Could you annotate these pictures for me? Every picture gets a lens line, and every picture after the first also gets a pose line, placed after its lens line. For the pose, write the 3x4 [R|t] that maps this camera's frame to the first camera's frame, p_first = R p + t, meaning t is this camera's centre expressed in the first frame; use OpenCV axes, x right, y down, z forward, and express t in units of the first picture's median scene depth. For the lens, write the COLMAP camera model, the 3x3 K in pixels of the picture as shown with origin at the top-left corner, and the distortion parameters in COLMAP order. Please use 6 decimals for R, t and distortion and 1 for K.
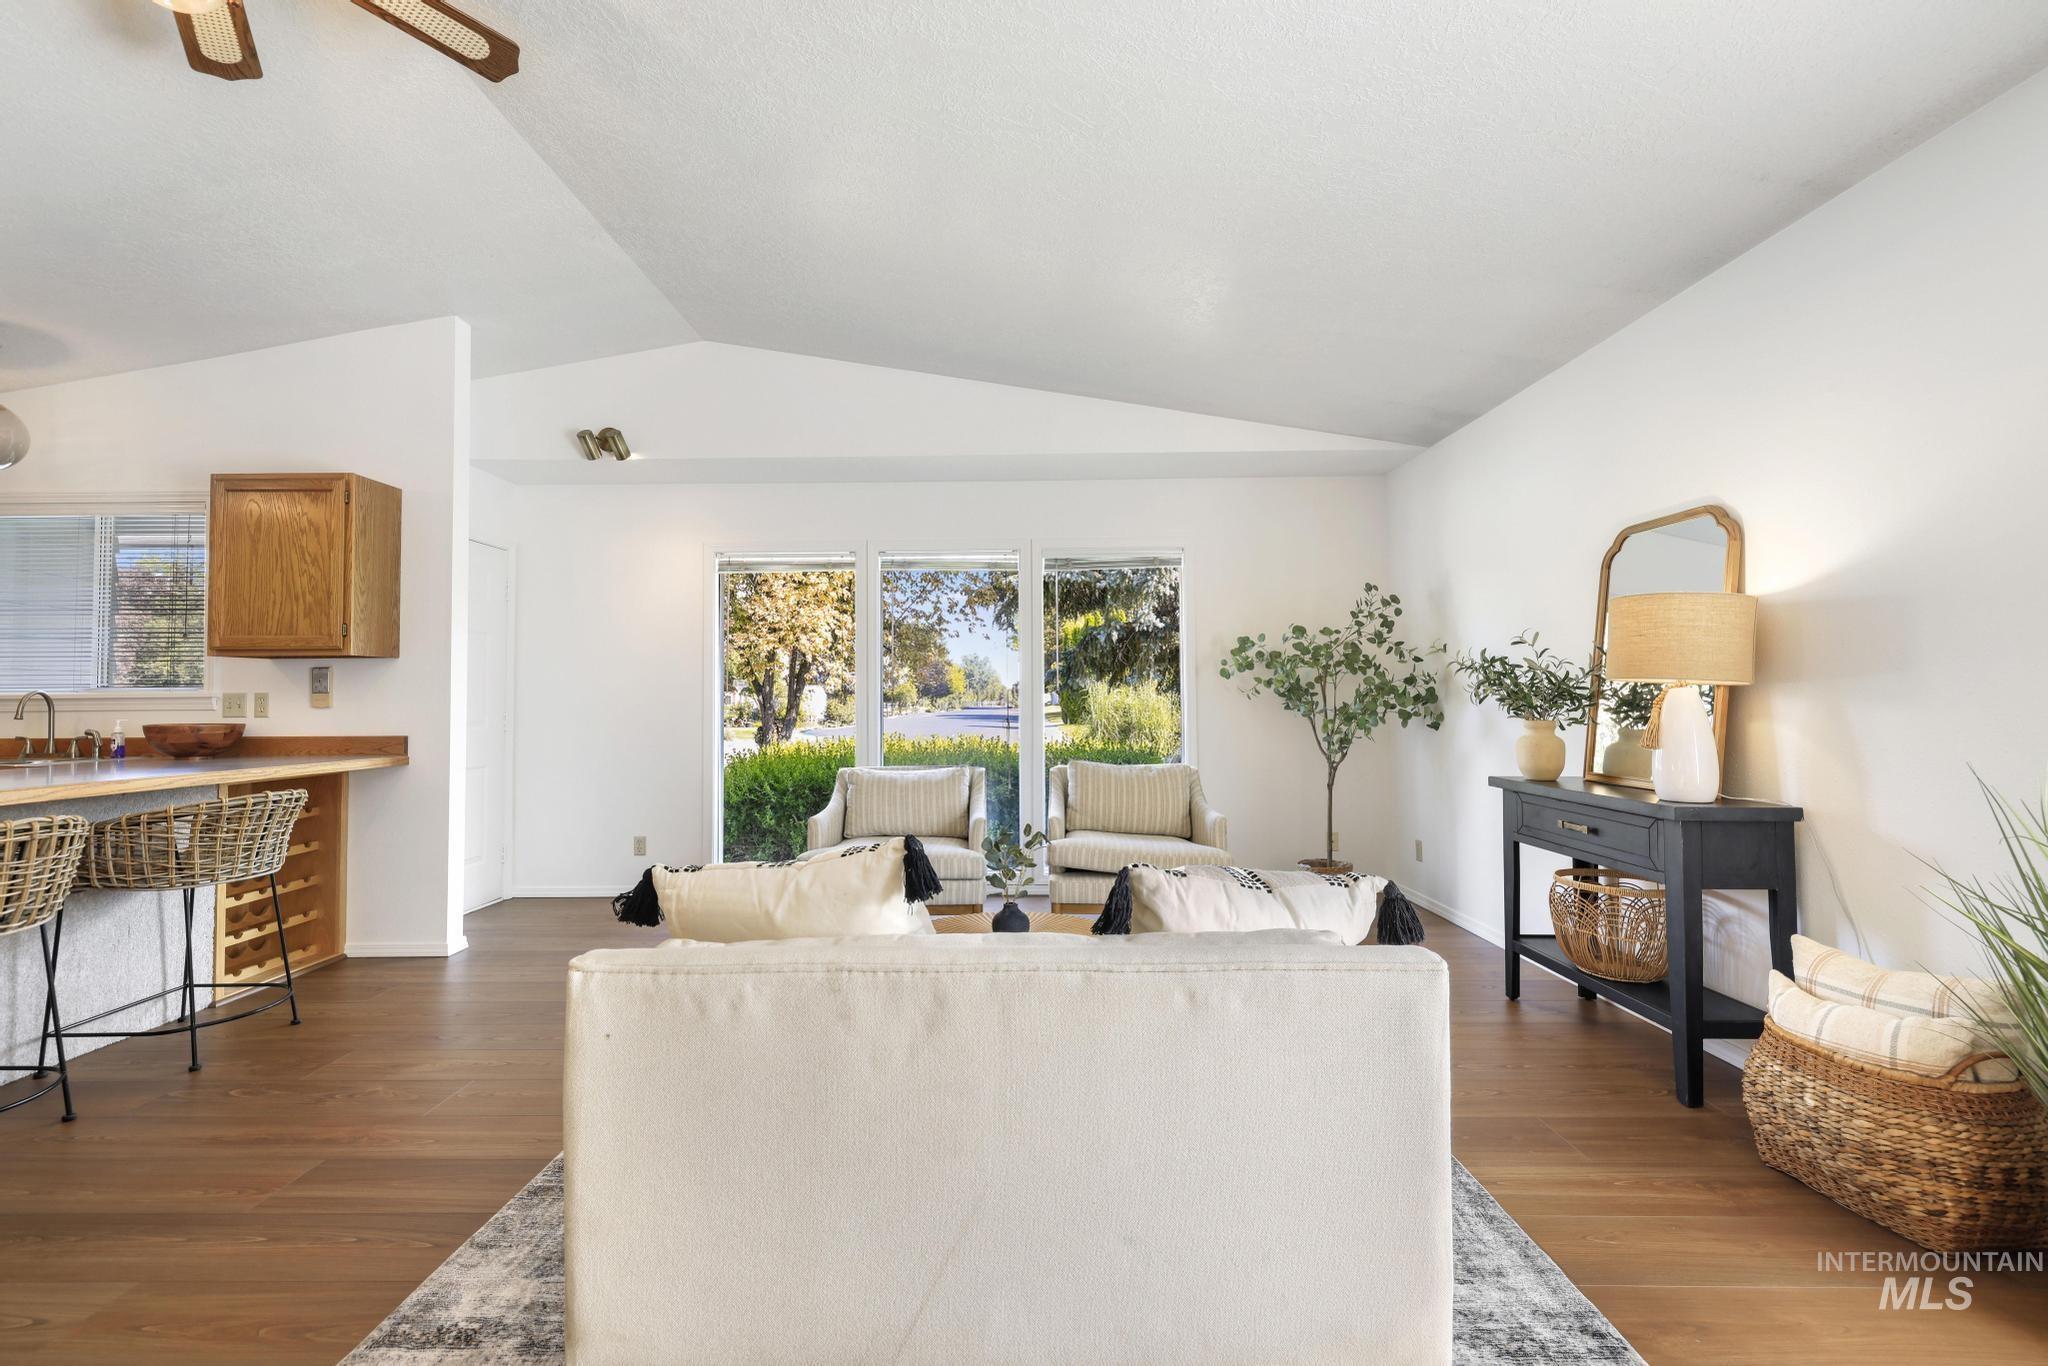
lens RADIAL K [[865.9, 0, 1005.4], [0, 865.9, 670.3], [0, 0, 1]] dist [0.001108, -0.000024]
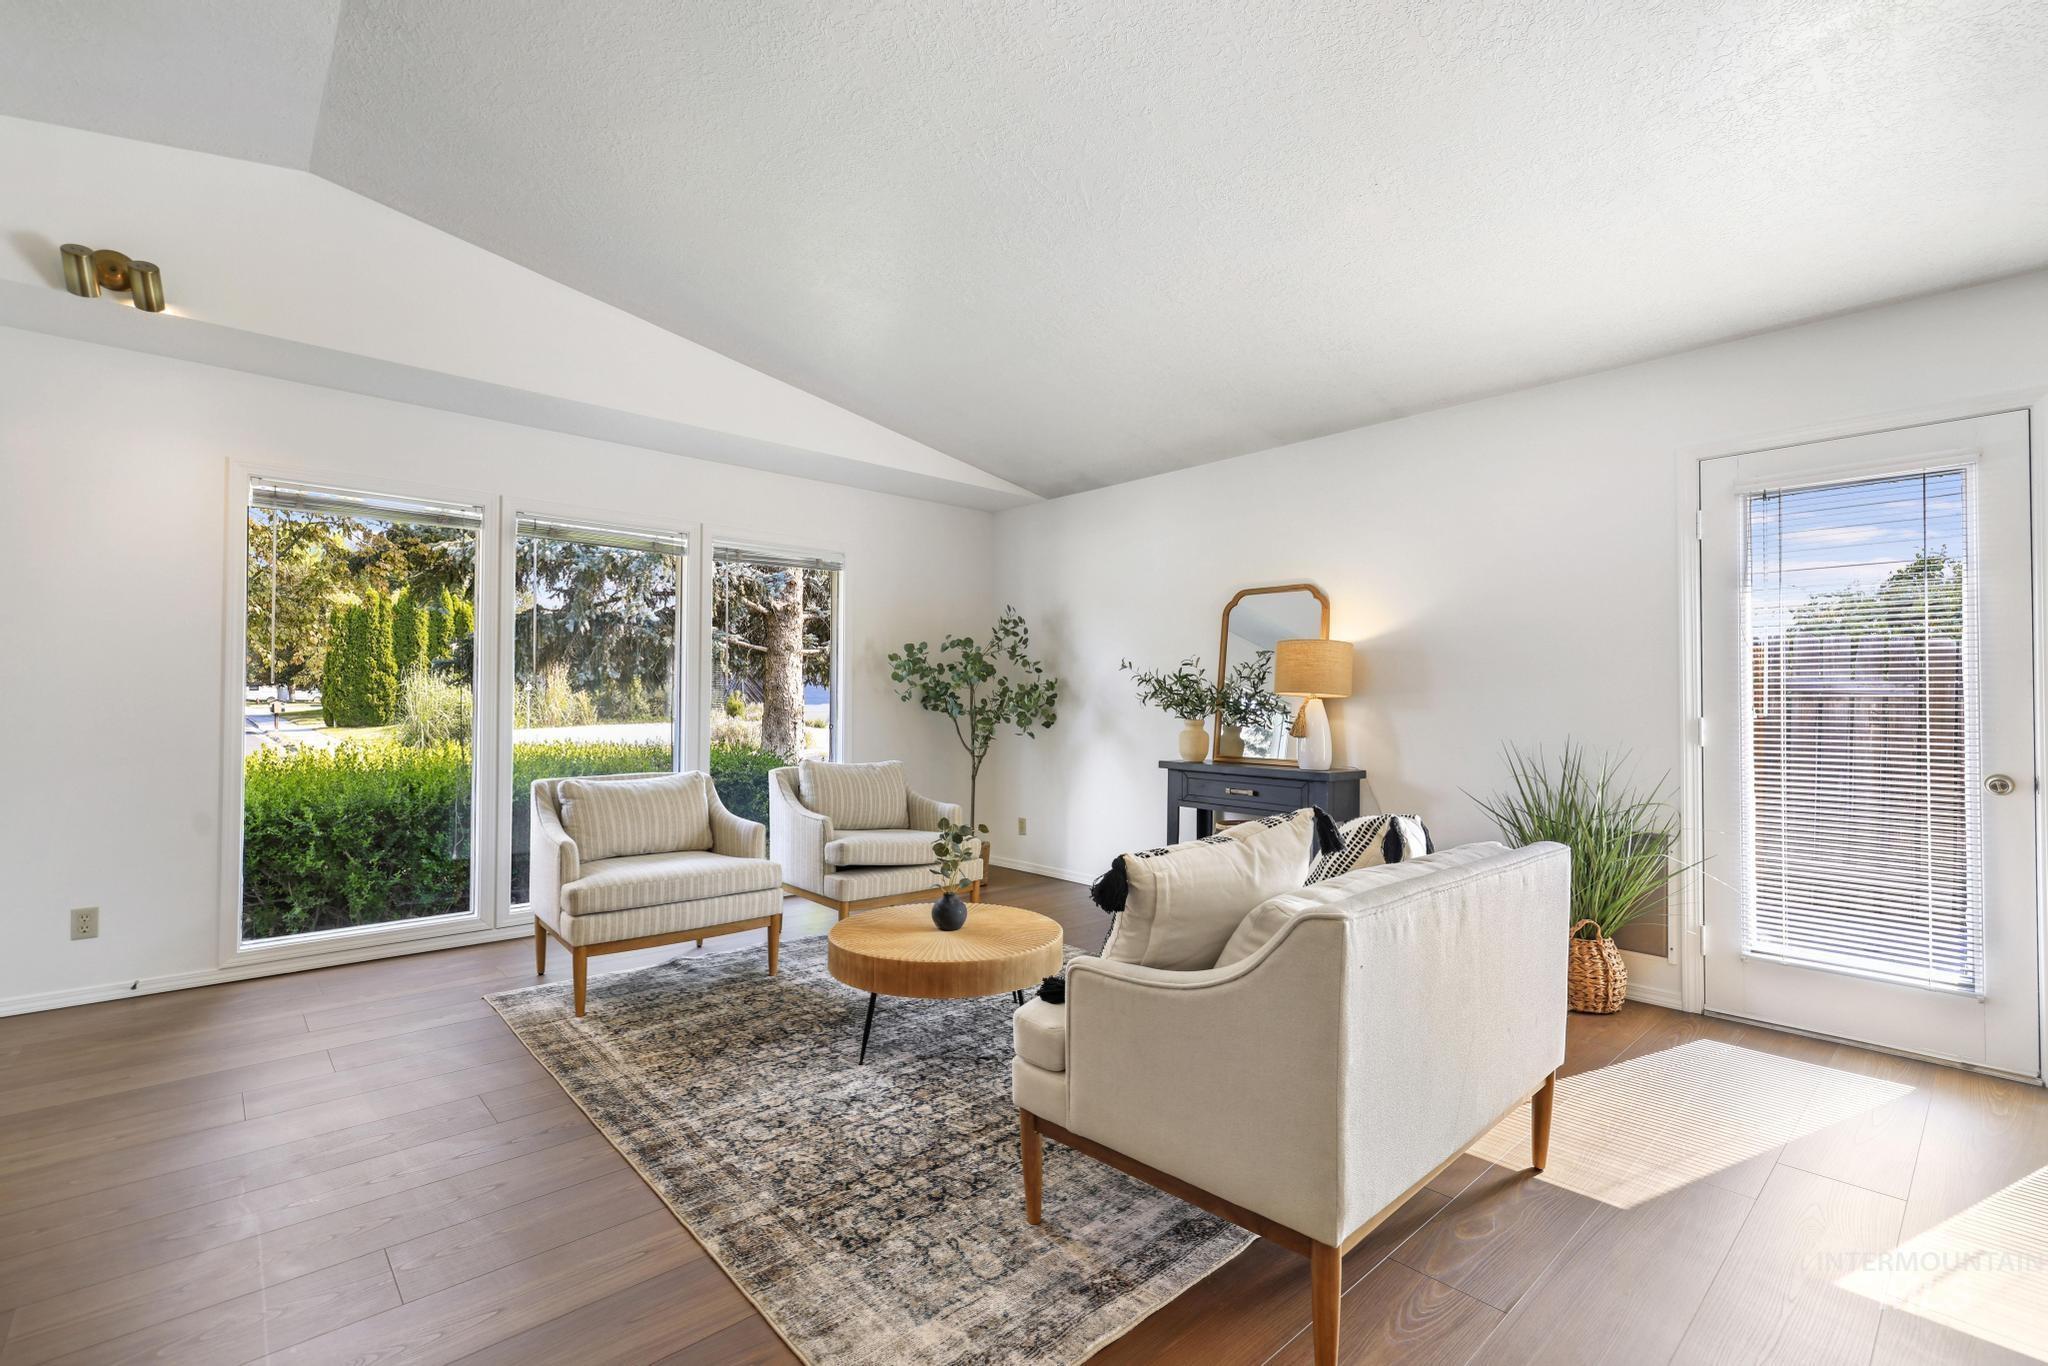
lens RADIAL K [[893.4, 0, 996.2], [0, 893.4, 686.7], [0, 0, 1]] dist [0.002106, 0.000309]
pose [[0.743693, 0.023149, 0.668120, -0.517789], [-0.035658, 0.999351, 0.005066, 0.007024], [-0.667570, -0.027591, 0.744036, 0.116316]]
